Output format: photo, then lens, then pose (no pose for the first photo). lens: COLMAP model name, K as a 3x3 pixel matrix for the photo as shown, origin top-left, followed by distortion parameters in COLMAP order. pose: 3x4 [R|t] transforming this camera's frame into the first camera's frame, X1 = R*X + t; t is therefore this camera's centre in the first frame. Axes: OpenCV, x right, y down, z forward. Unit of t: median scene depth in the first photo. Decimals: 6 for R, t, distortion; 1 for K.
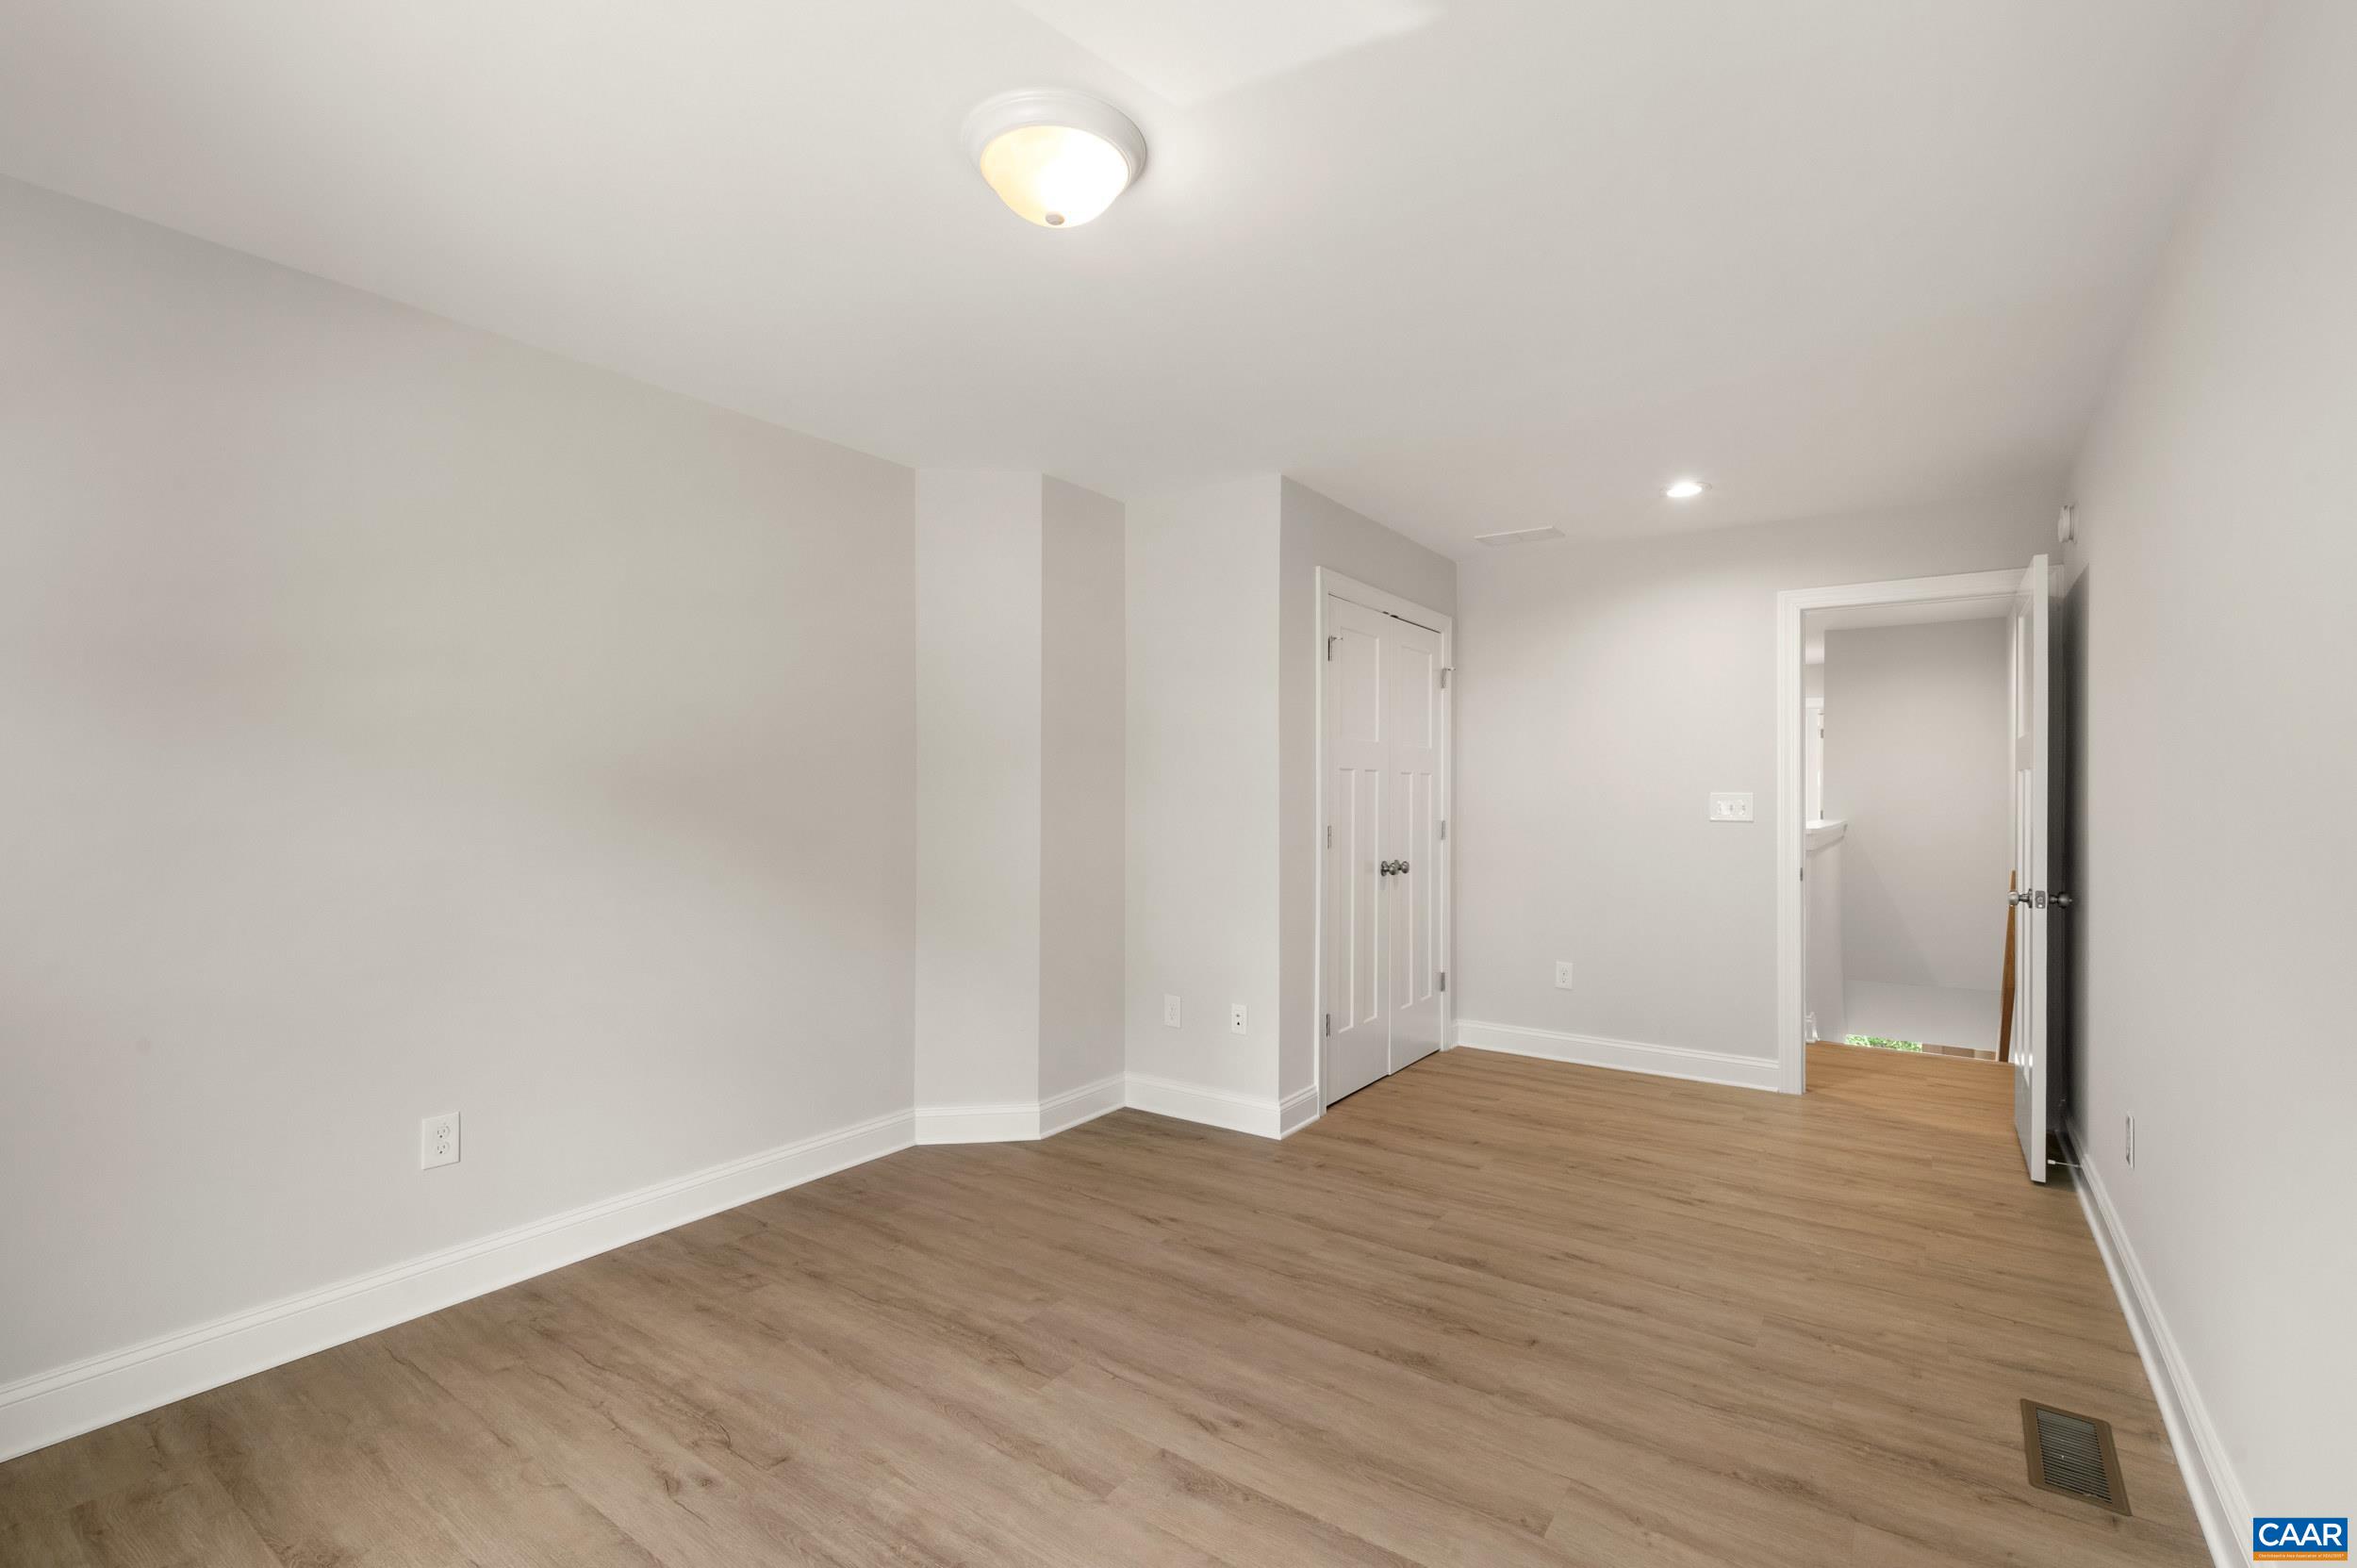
lens RADIAL K [[1049.5, 0, 1182.9], [0, 1049.5, 790.2], [0, 0, 1]] dist [0.002298, 0.000725]
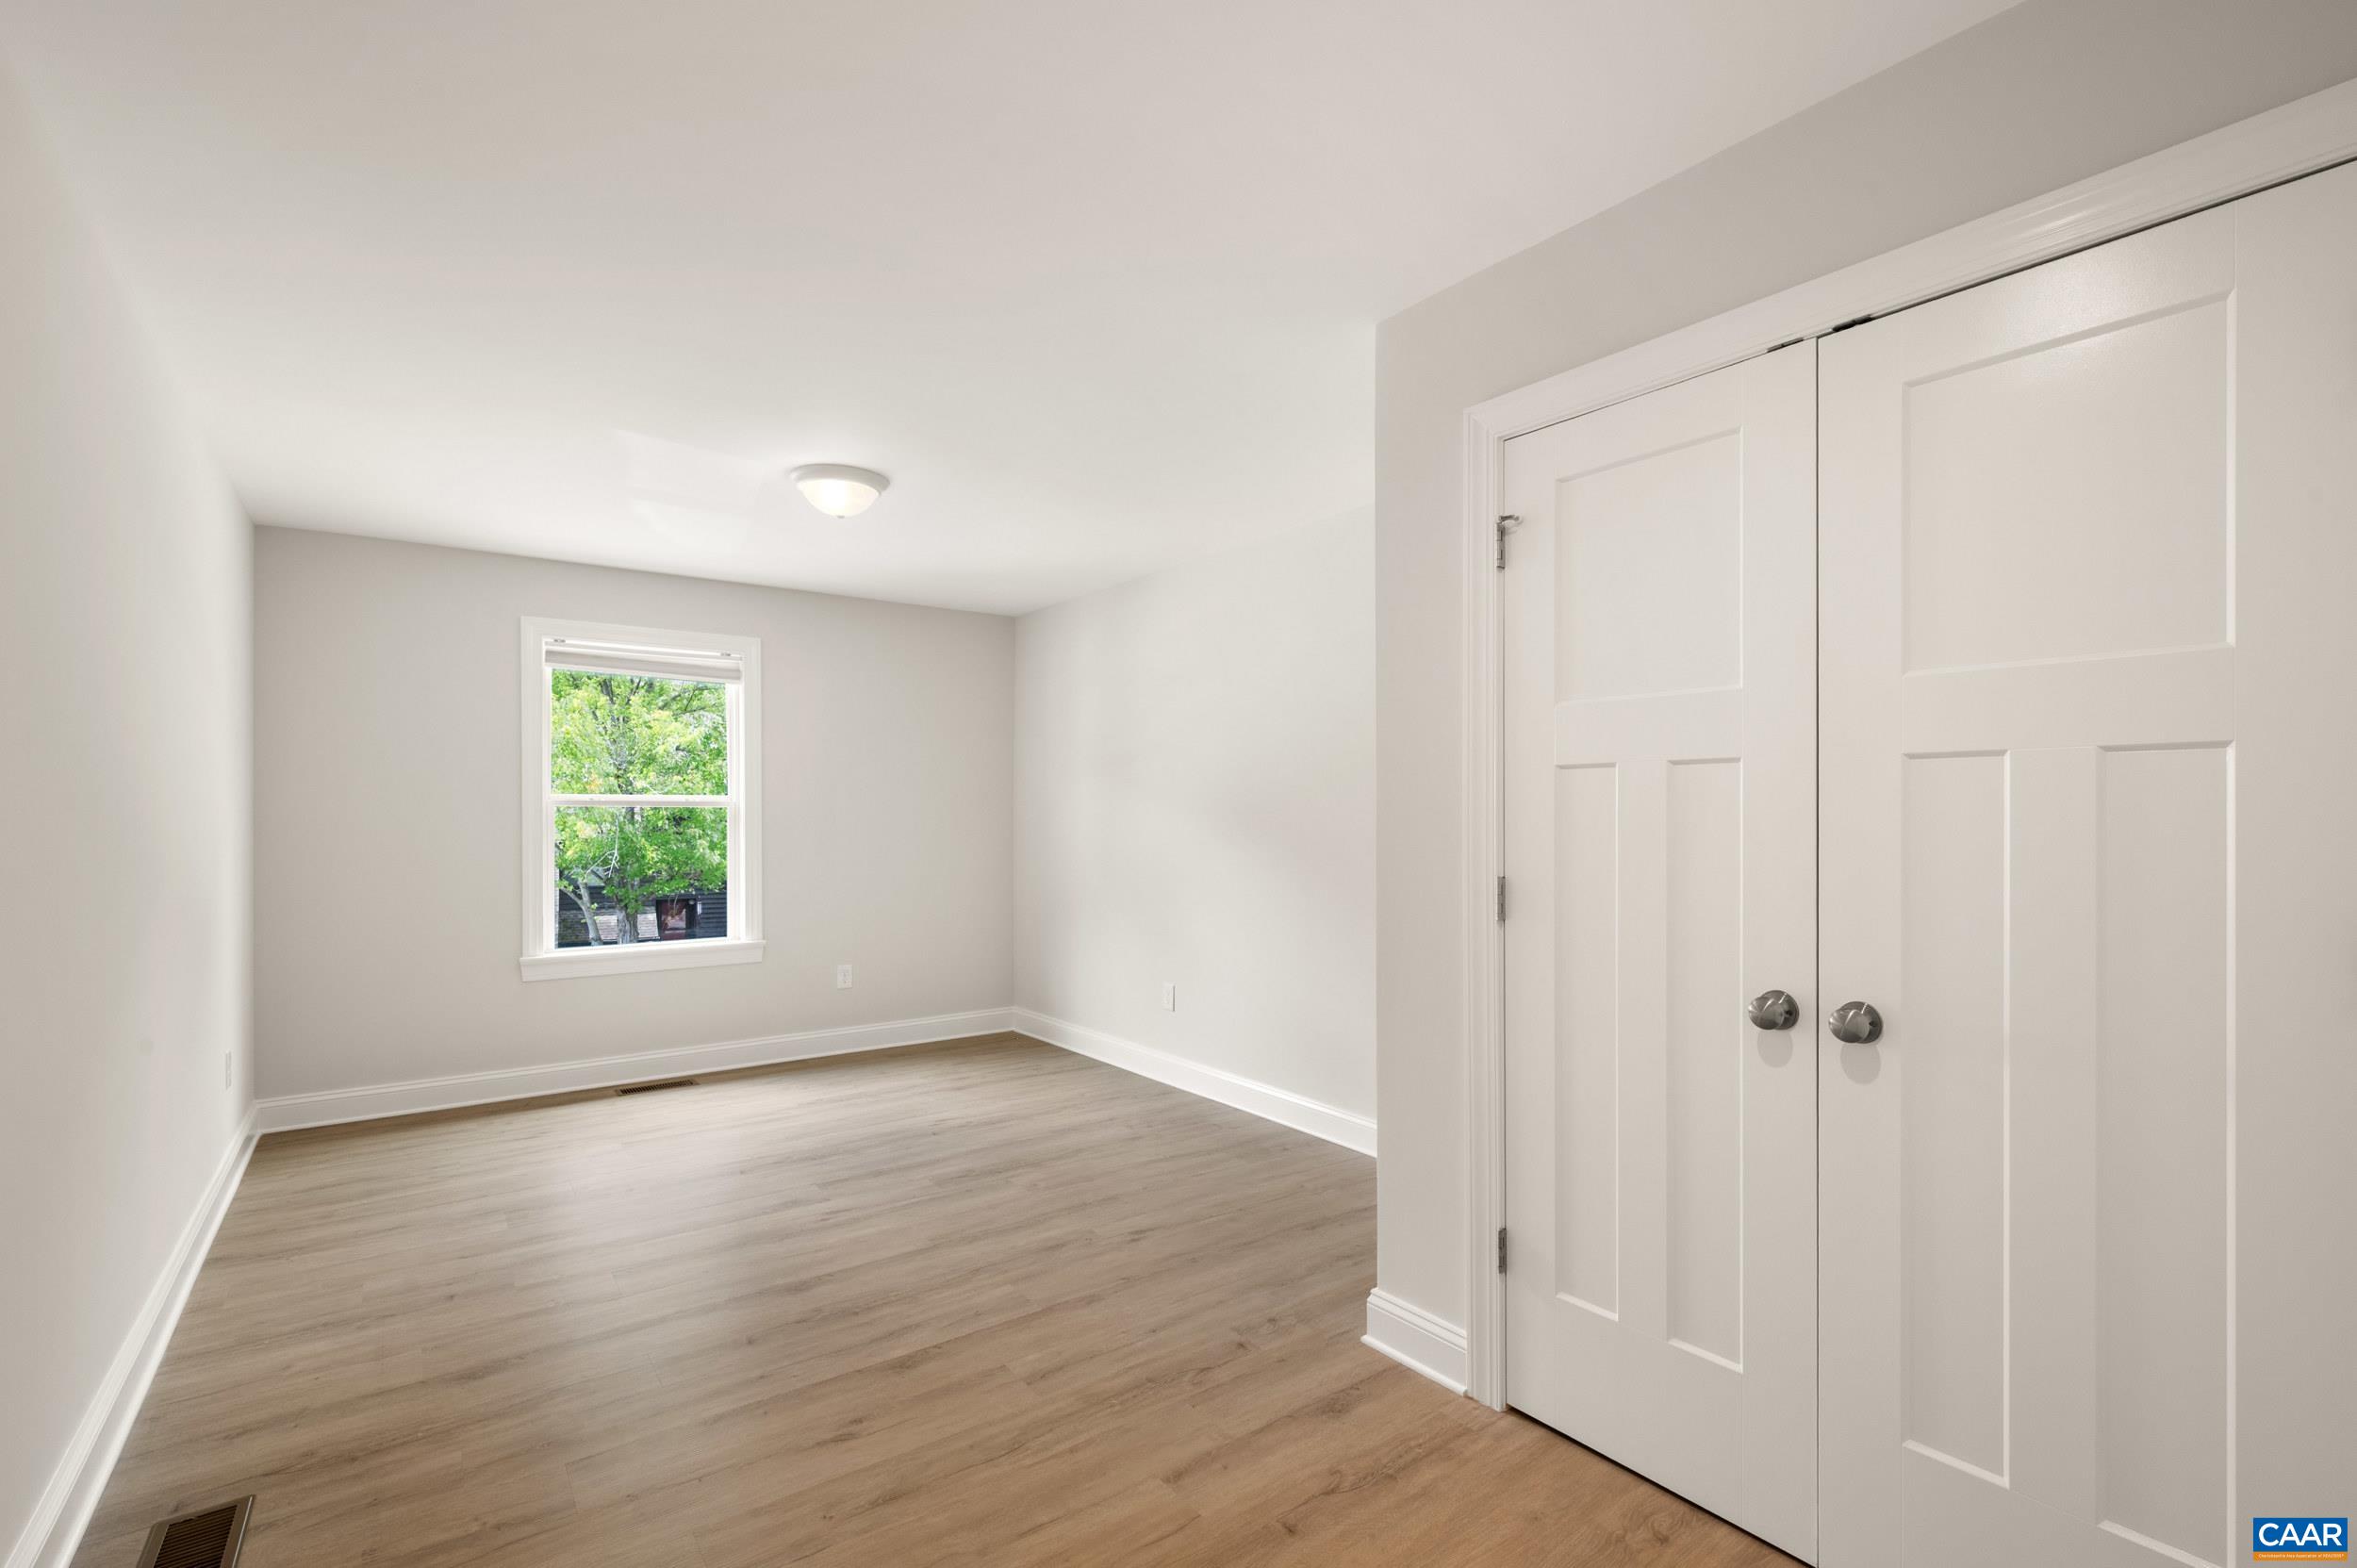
lens RADIAL K [[1049.5, 0, 1216.2], [0, 1049.5, 825.5], [0, 0, 1]] dist [0.002298, 0.000725]
pose [[-0.291999, 0.008079, -0.956385, 1.110569], [0.004414, 0.999965, 0.007099, -0.003044], [0.956409, -0.002148, -0.292024, 1.618852]]
